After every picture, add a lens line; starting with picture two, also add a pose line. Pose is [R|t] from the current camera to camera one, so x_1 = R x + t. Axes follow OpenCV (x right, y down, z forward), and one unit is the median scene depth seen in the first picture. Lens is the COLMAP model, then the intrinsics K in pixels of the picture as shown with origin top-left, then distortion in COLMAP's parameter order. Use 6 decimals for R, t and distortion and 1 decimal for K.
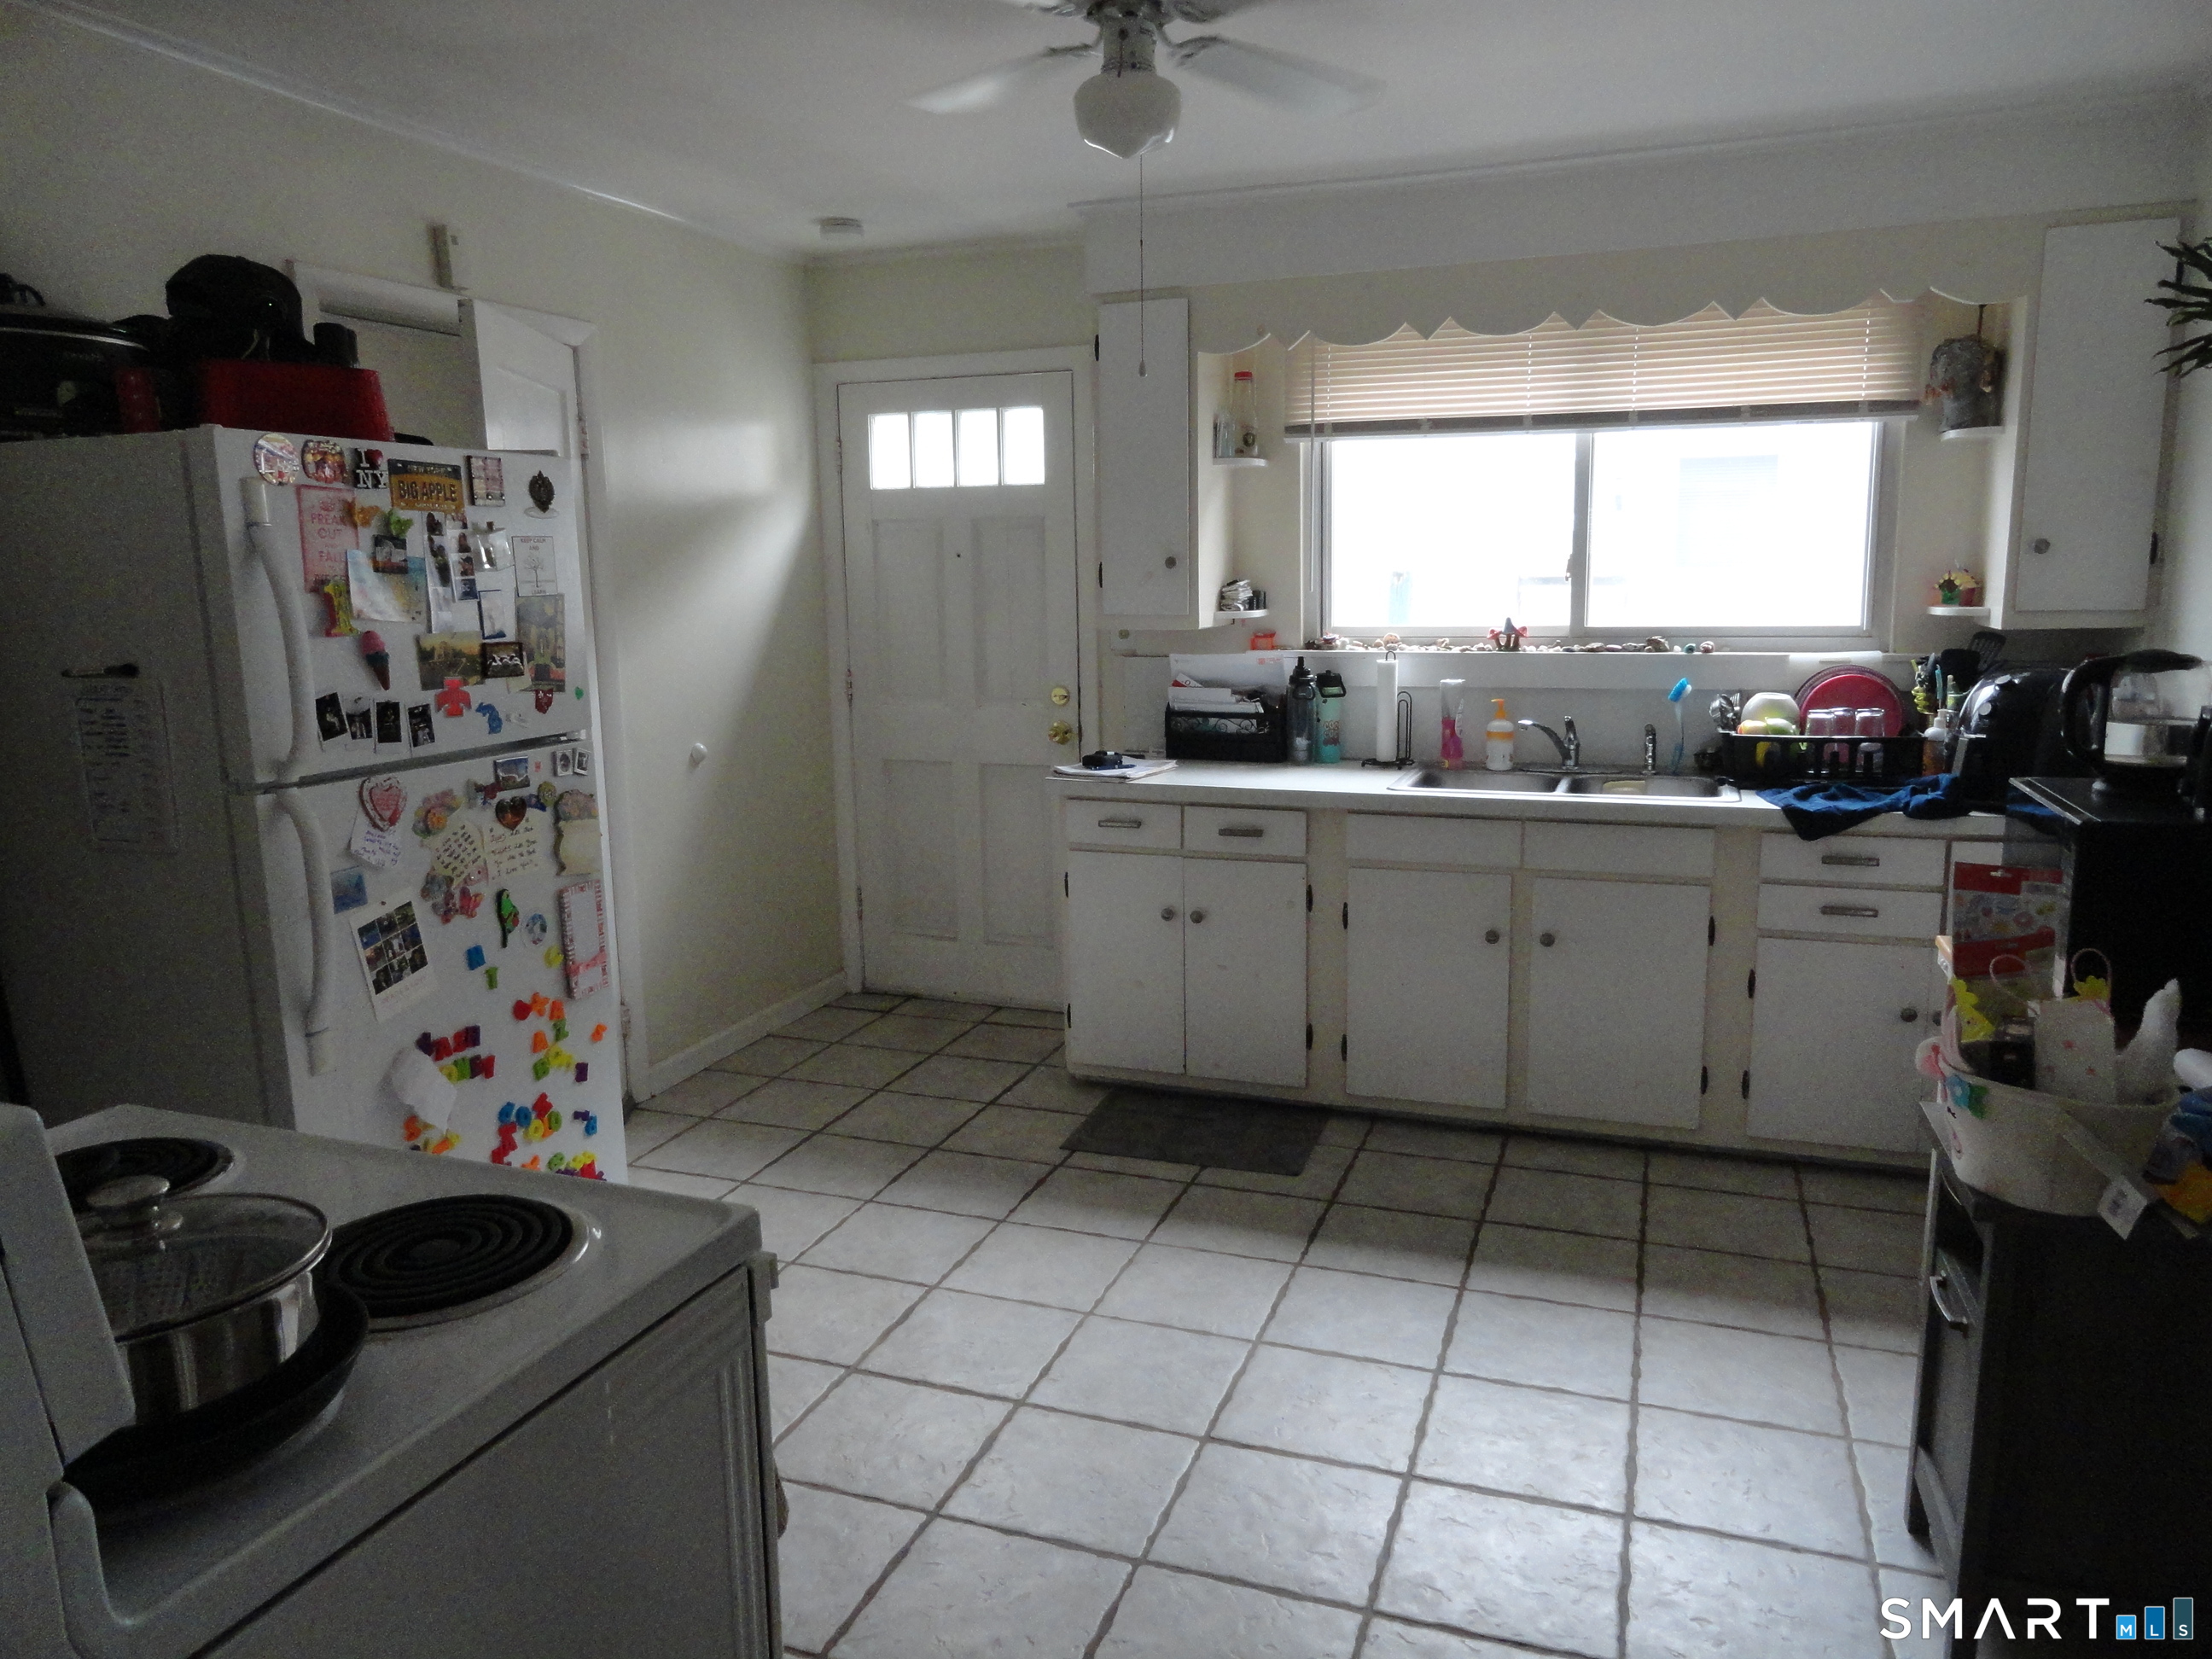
lens RADIAL K [[1511.0, 0, 1105.6], [0, 1511.0, 830.0], [0, 0, 1]] dist [0.001863, 0.000994]
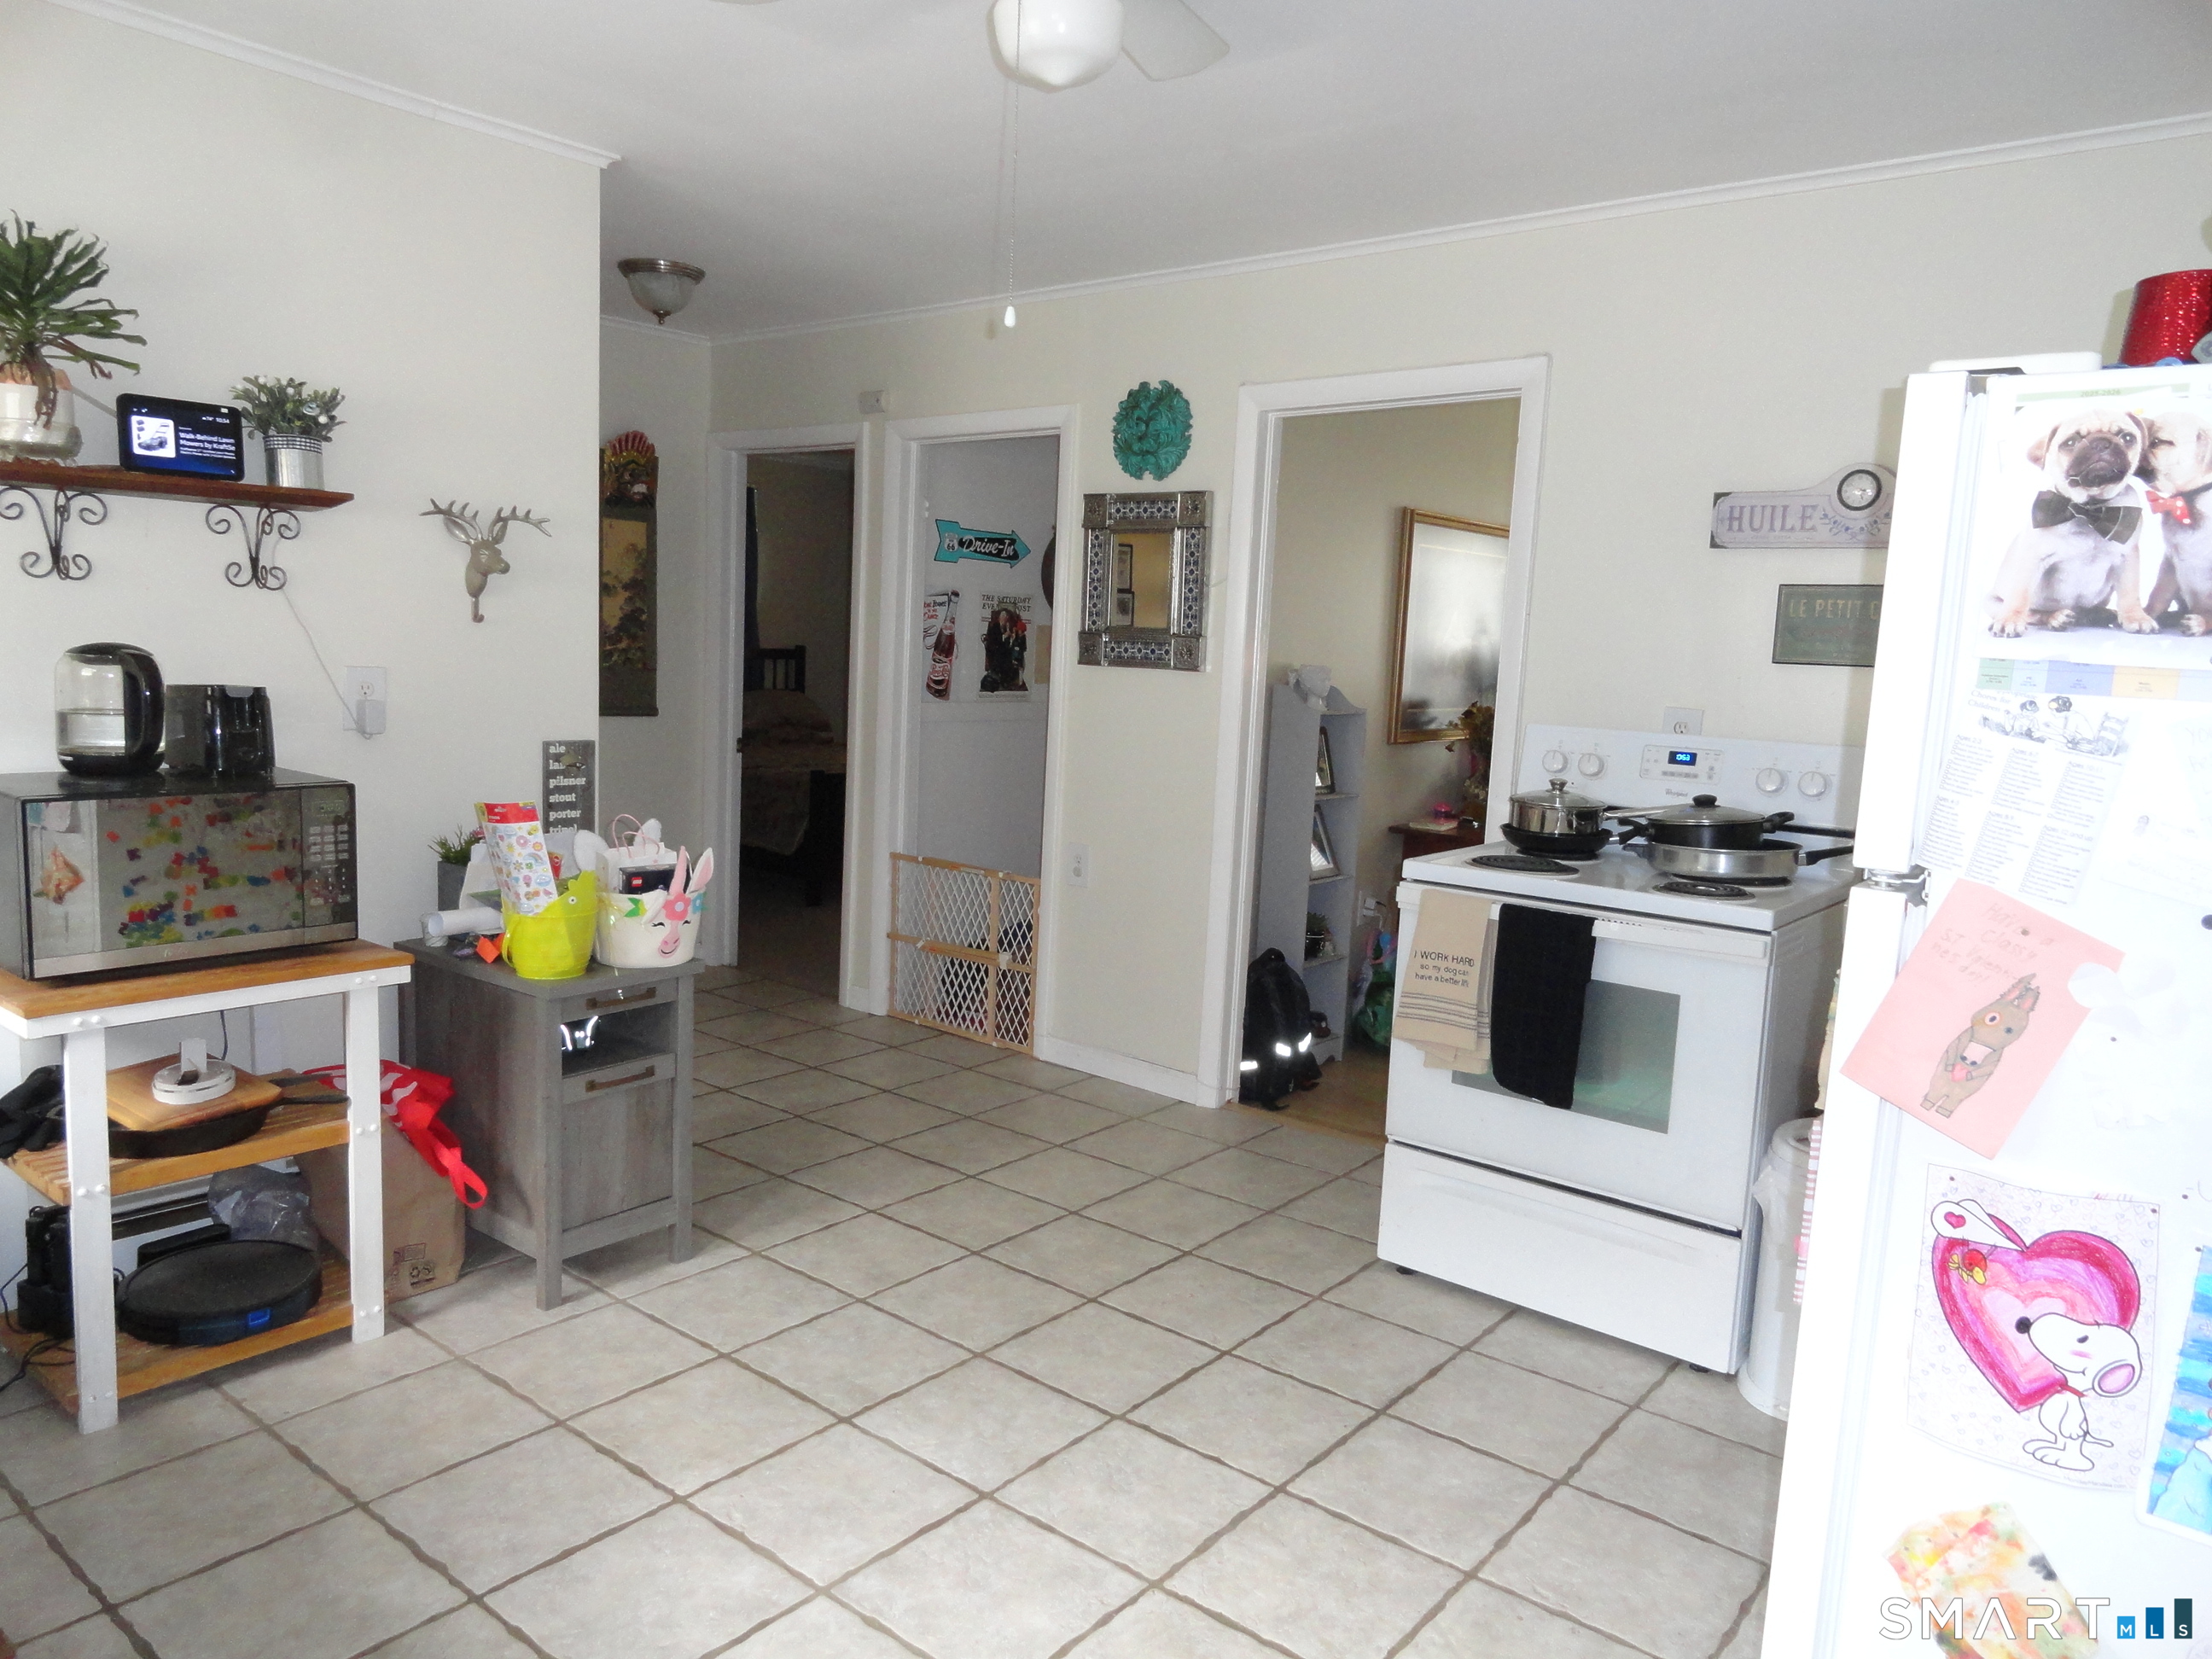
lens RADIAL K [[1511.0, 0, 1107.6], [0, 1511.0, 829.0], [0, 0, 1]] dist [0.001863, 0.000994]
pose [[-0.946401, -0.063947, 0.316601, -0.294852], [0.030322, 0.958287, 0.284196, -0.280161], [-0.321568, 0.278563, -0.904984, 1.808004]]
